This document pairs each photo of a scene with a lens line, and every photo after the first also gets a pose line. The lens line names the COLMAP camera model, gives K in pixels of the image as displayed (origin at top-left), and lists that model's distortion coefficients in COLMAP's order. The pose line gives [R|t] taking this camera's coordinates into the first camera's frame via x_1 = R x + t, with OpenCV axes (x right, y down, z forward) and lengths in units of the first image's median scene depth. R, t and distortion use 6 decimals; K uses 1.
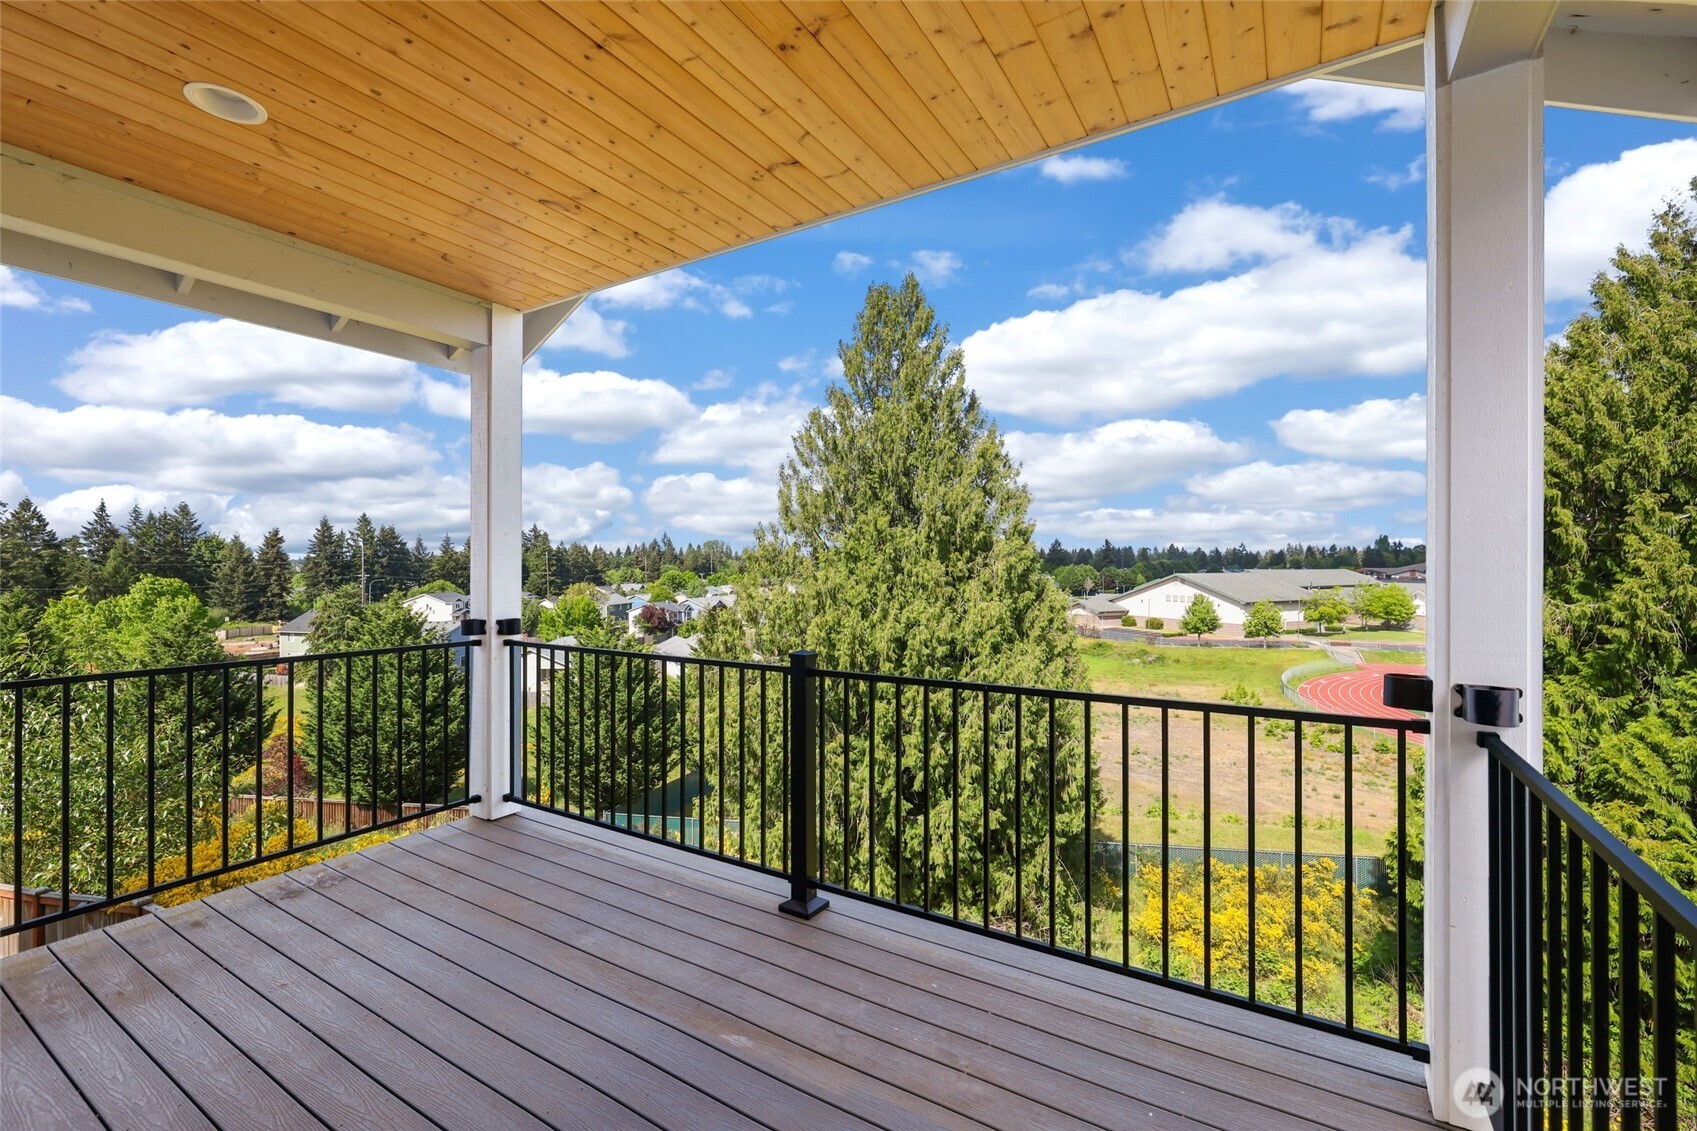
lens RADIAL K [[967.1, 0, 1263.1], [0, 967.1, 558.7], [0, 0, 1]] dist [0.001029, -0.000341]
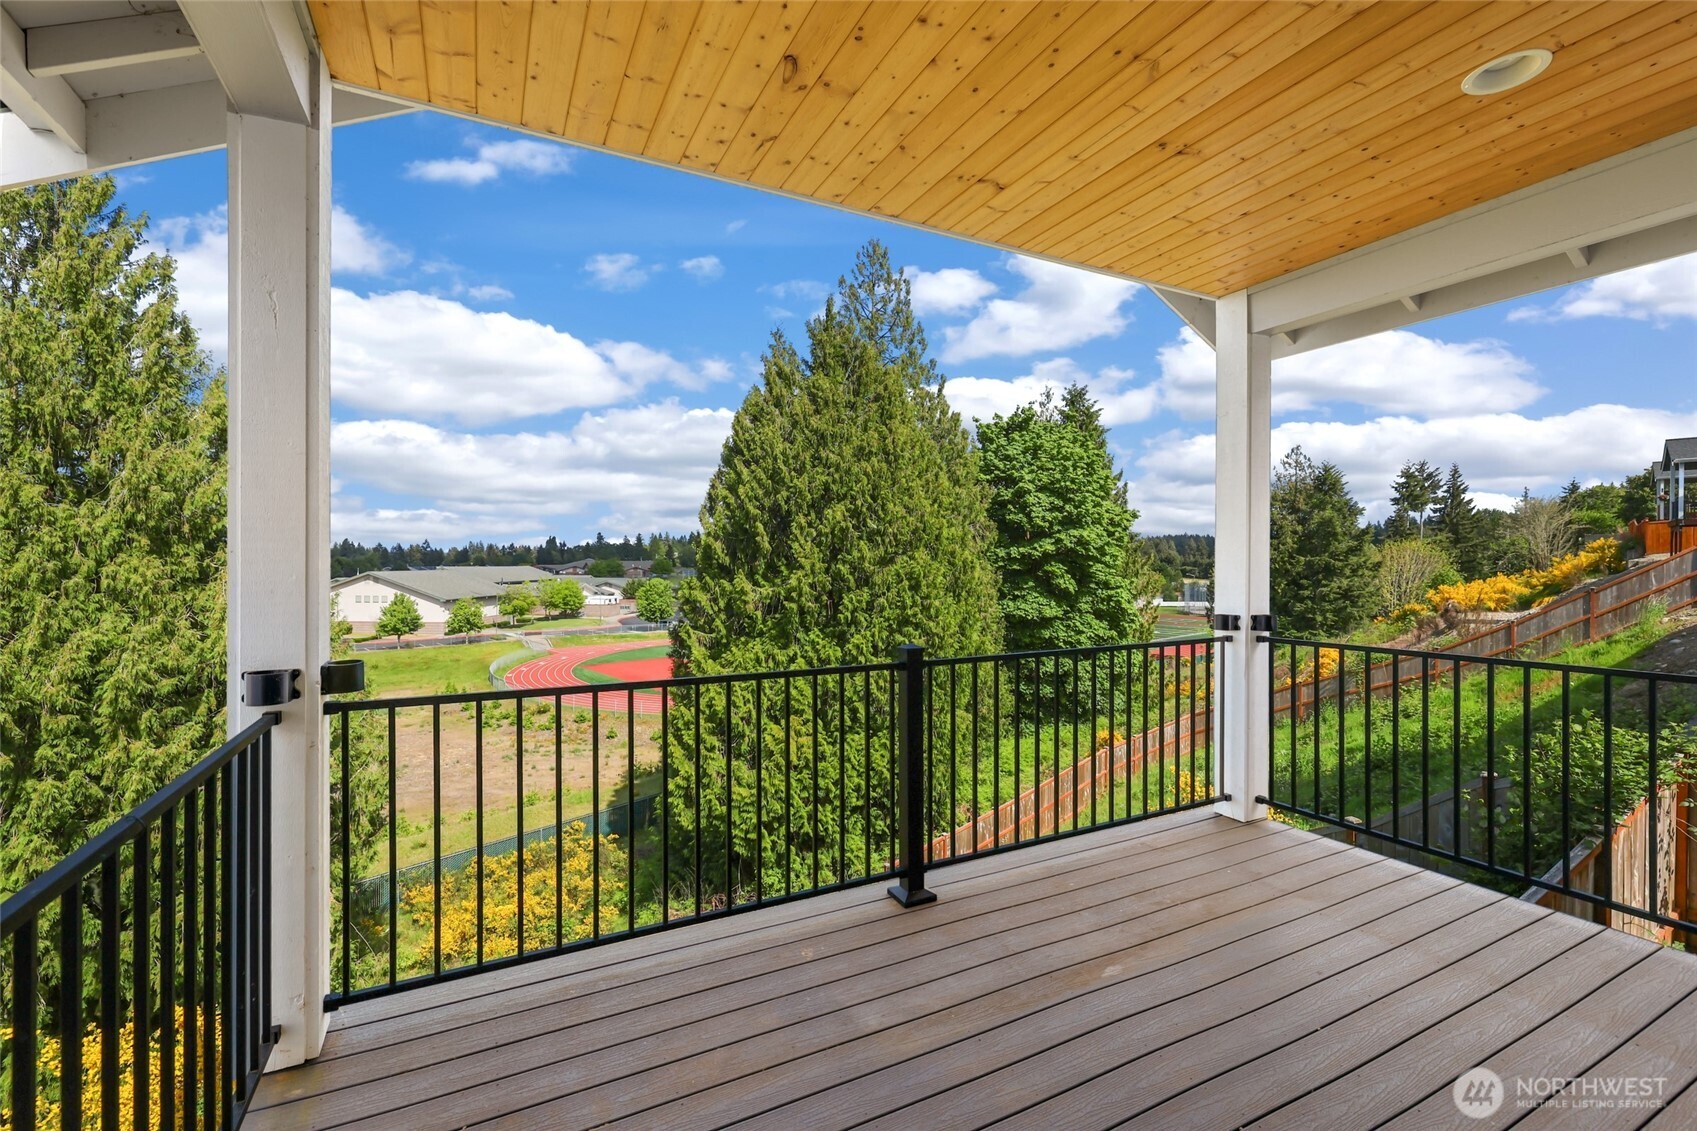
lens RADIAL K [[735.3, 0, 847.2], [0, 735.3, 558.5], [0, 0, 1]] dist [0.003056, 0.000764]
pose [[0.507378, 0.003871, 0.861715, -0.467155], [-0.004643, 0.999988, -0.001758, 0.002168], [-0.861711, -0.003109, 0.507390, 0.263344]]
